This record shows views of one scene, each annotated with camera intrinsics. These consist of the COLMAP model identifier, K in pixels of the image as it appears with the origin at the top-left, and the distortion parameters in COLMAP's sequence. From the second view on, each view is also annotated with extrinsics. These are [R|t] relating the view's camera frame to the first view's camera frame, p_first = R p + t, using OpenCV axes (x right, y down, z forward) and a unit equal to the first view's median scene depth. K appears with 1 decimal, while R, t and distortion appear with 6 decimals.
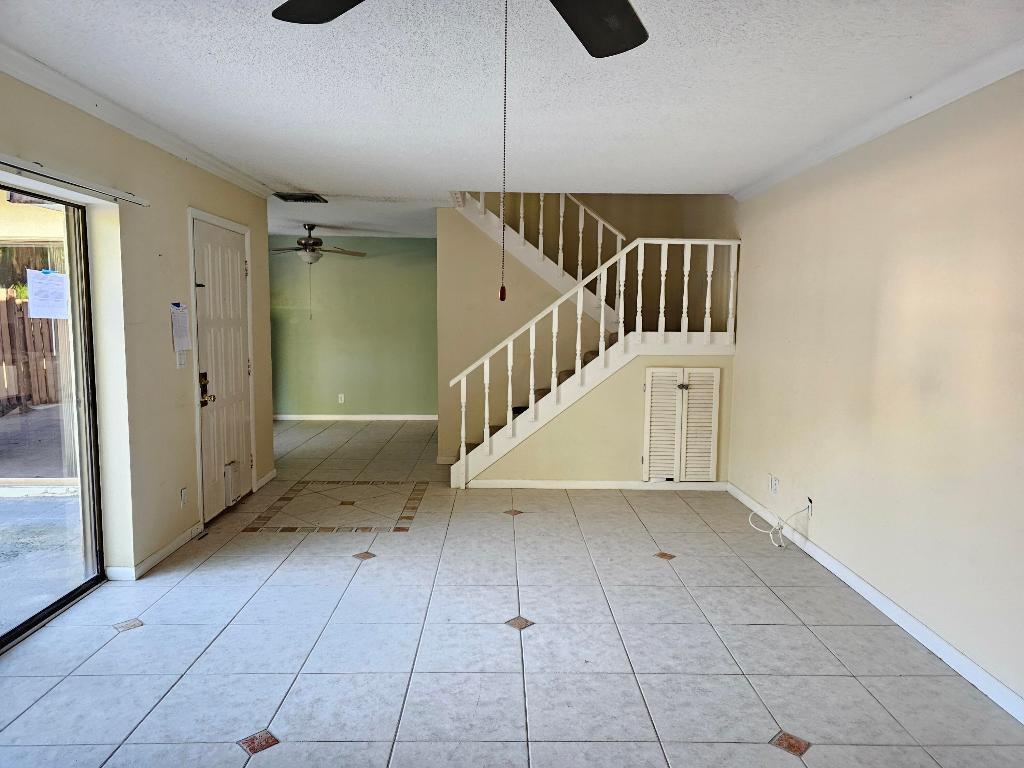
lens RADIAL K [[697.0, 0, 512.0], [0, 697.0, 384.0], [0, 0, 1]] dist [0.063082, -0.054655]
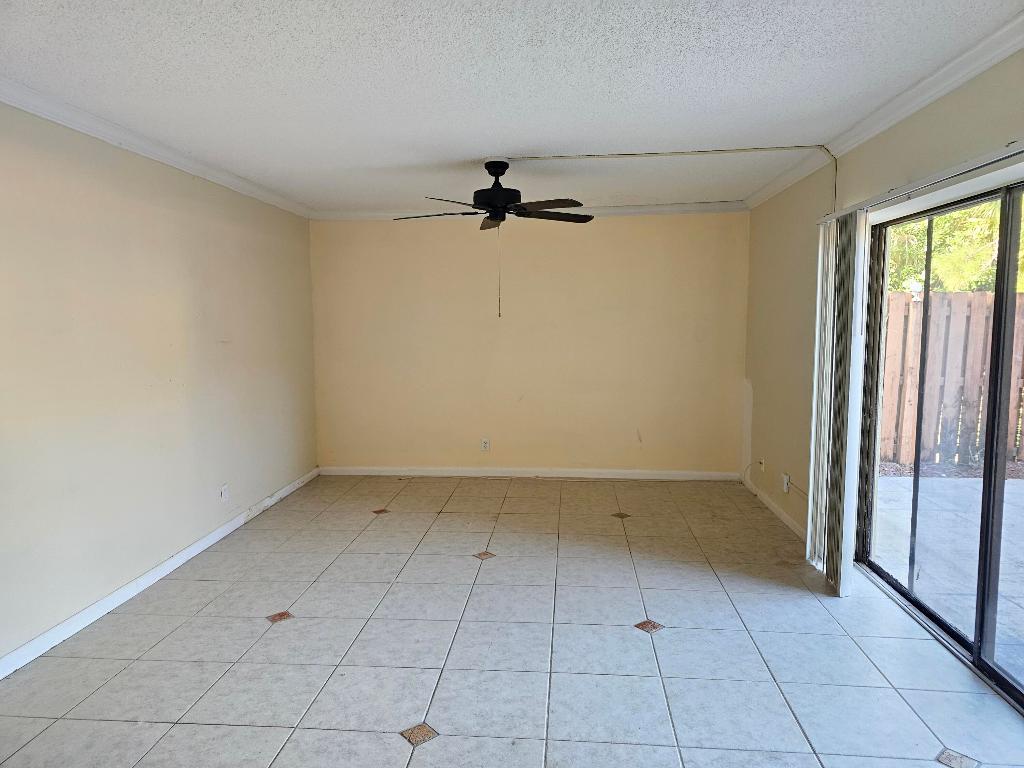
lens RADIAL K [[697.0, 0, 512.0], [0, 697.0, 384.0], [0, 0, 1]] dist [0.063082, -0.054655]
pose [[-0.994664, -0.015004, 0.102075, -0.187186], [0.005917, 0.979445, 0.201624, -0.211395], [-0.103002, 0.201152, -0.974130, 1.939990]]
